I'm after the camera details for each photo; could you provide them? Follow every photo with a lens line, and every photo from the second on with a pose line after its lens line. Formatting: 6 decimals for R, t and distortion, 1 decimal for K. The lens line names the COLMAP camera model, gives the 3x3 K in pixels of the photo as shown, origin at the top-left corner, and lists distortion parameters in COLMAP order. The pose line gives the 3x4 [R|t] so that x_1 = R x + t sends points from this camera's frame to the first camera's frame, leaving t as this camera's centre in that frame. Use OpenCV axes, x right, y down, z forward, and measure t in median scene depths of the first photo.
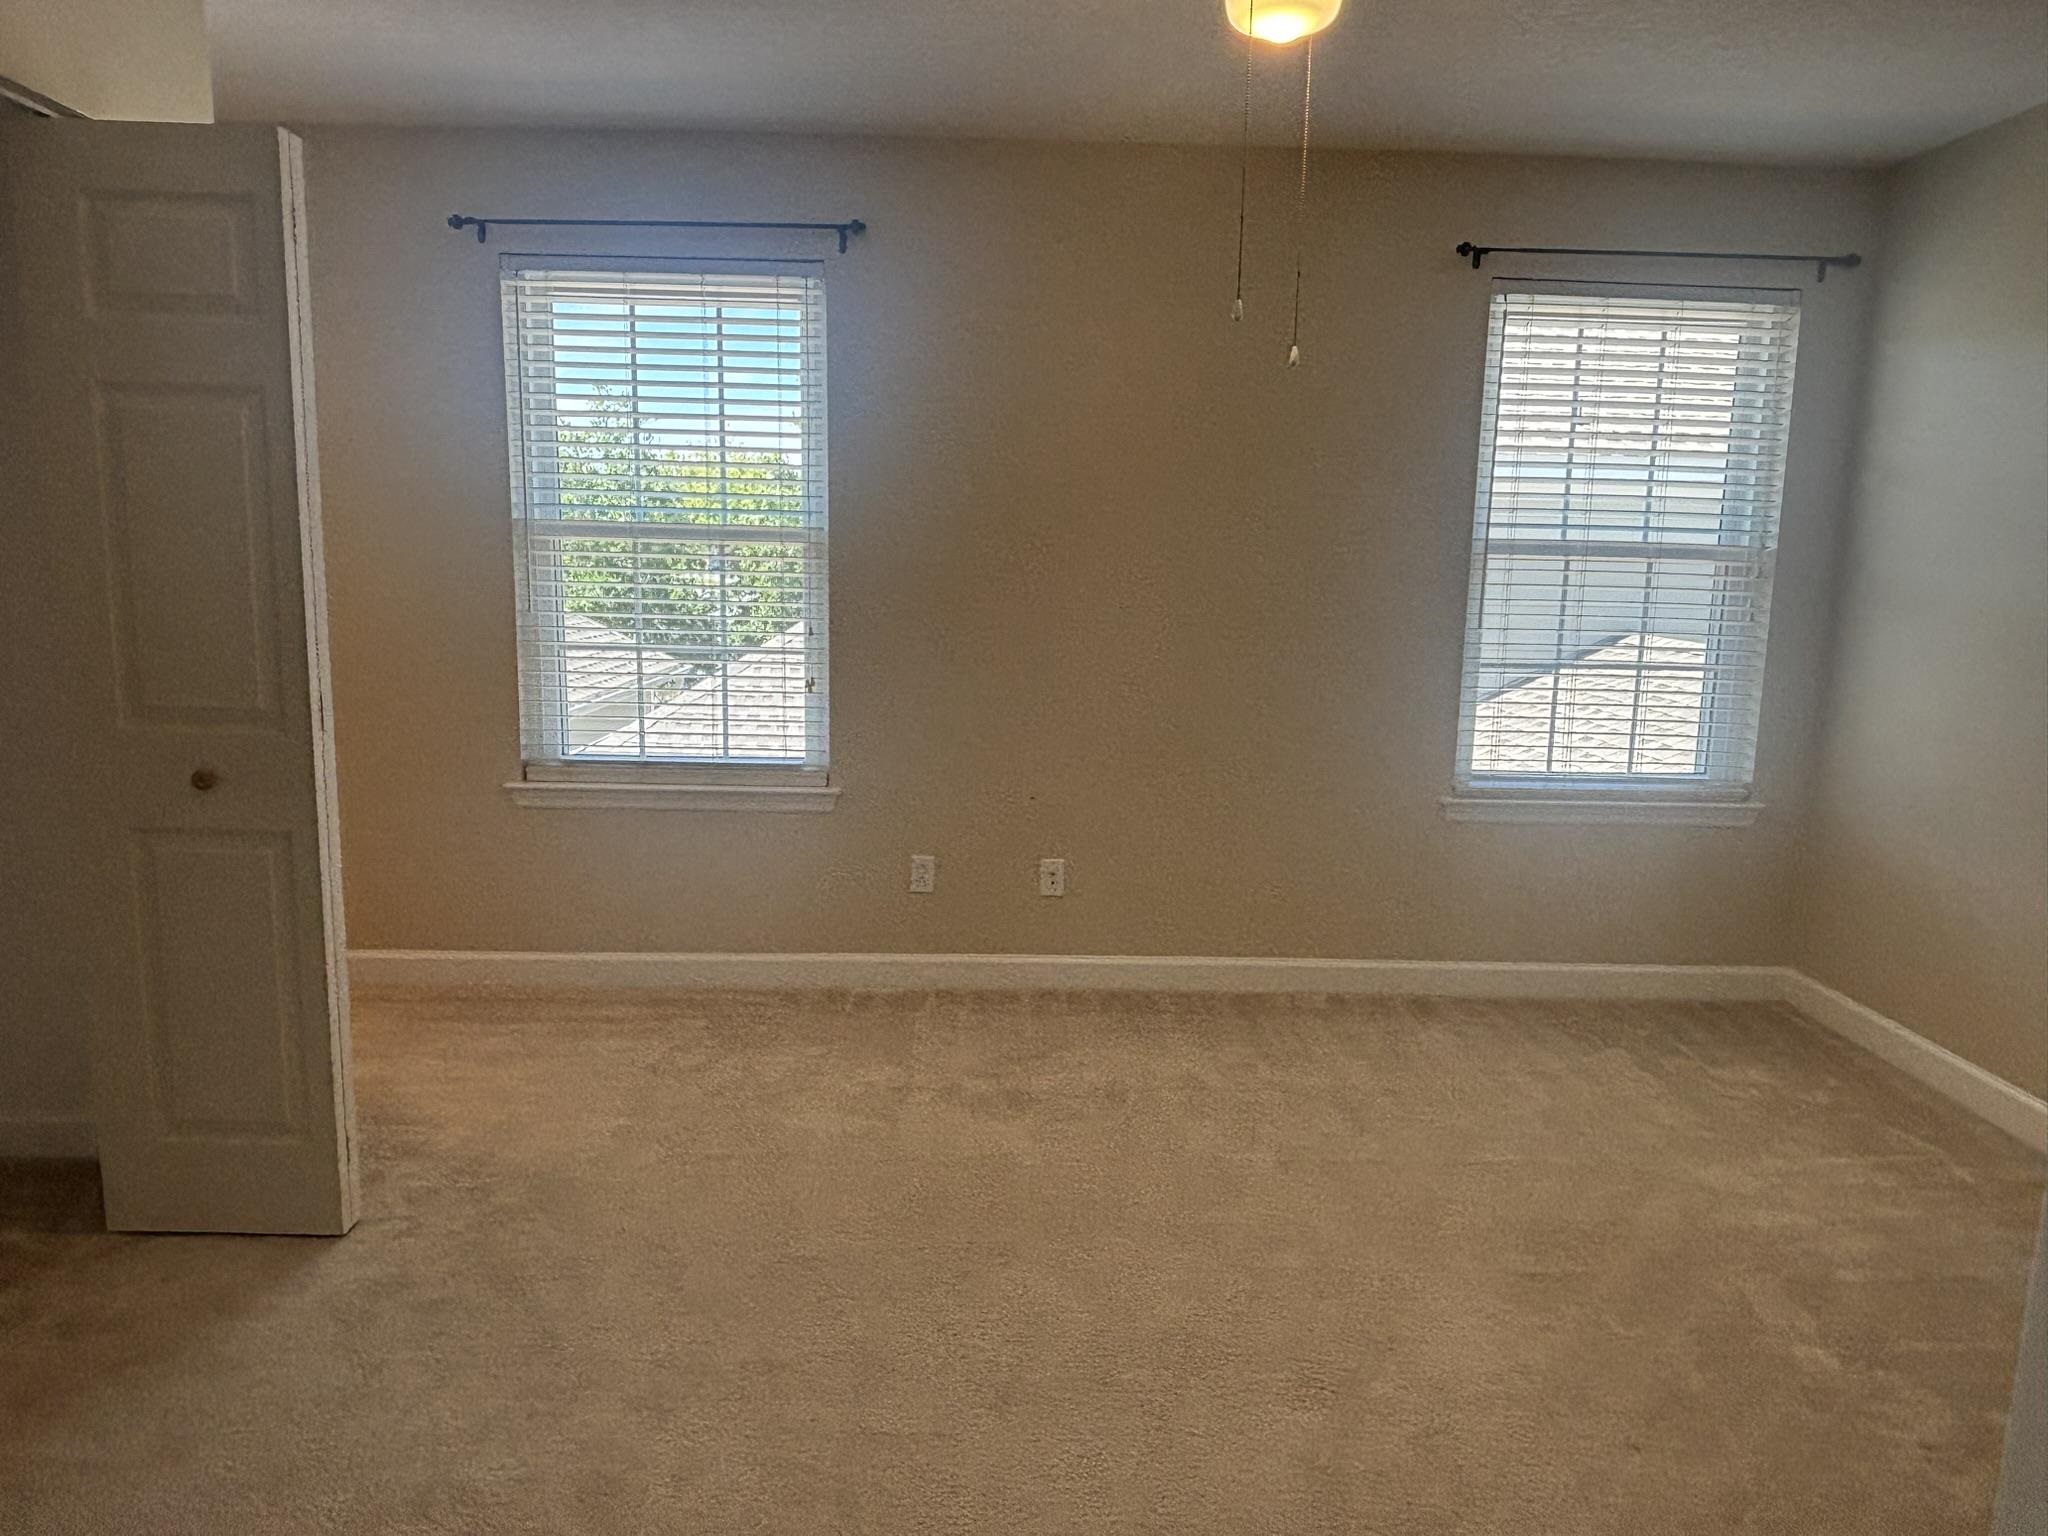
lens RADIAL K [[1281.6, 0, 1026.8], [0, 1281.6, 759.5], [0, 0, 1]] dist [-0.001284, -0.011643]
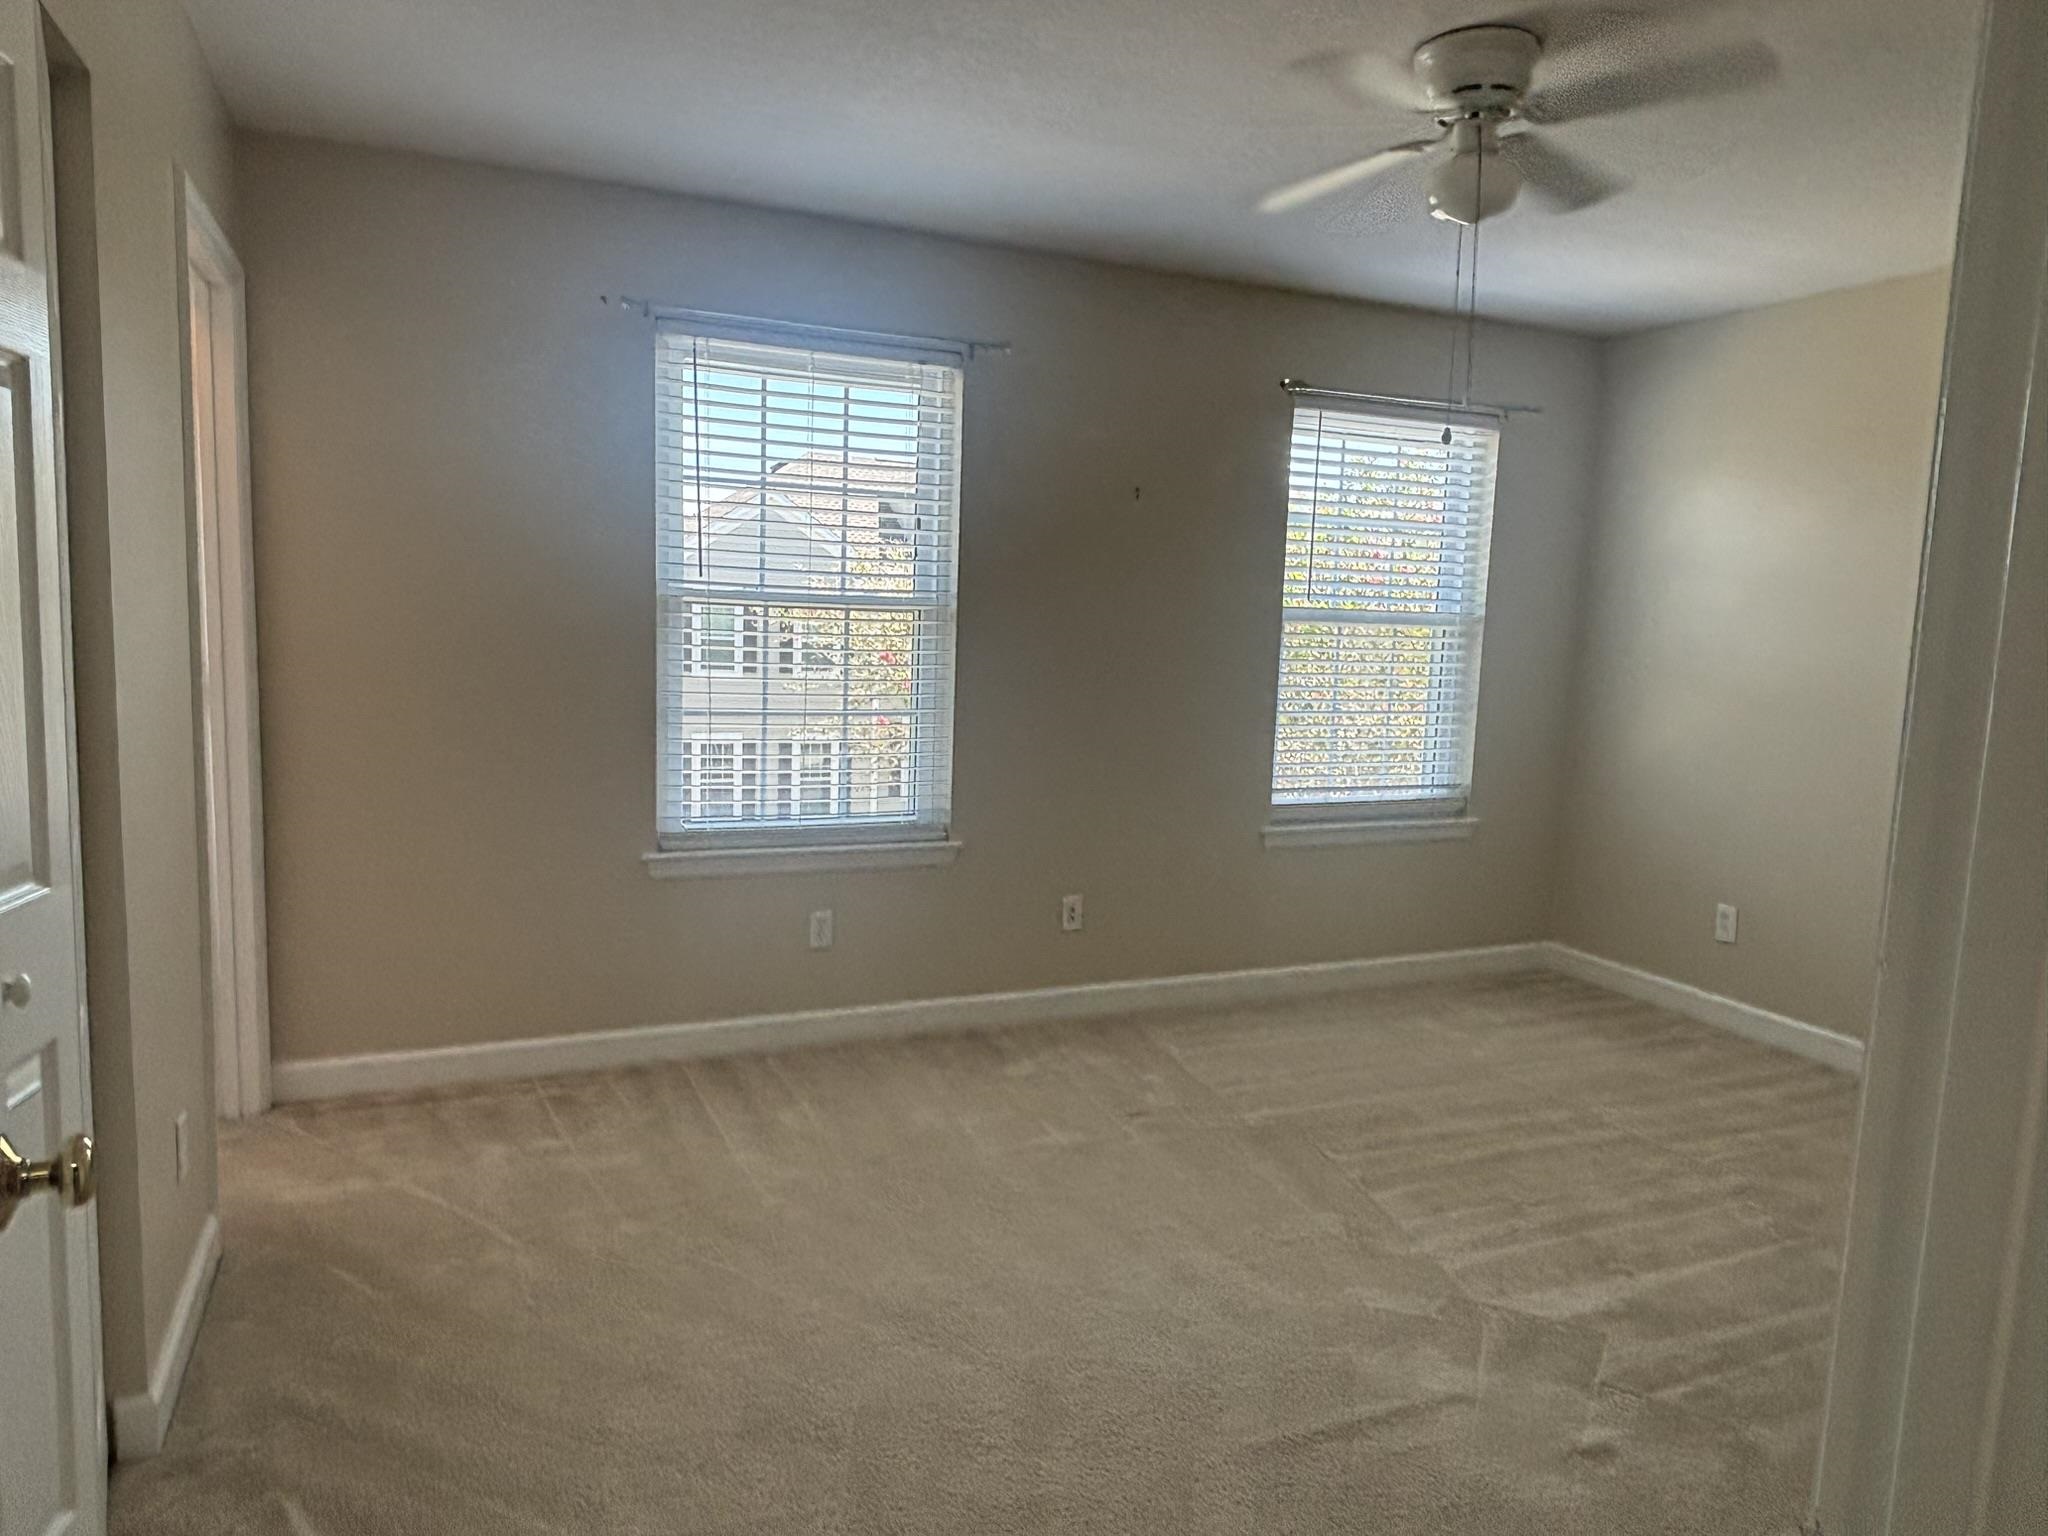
lens RADIAL K [[1281.6, 0, 1030.8], [0, 1281.6, 762.1], [0, 0, 1]] dist [-0.001284, -0.011643]
pose [[0.928328, -0.034377, 0.370171, -0.364101], [0.048821, 0.998365, -0.029720, -0.006095], [-0.368544, 0.045662, 0.928488, -0.012678]]
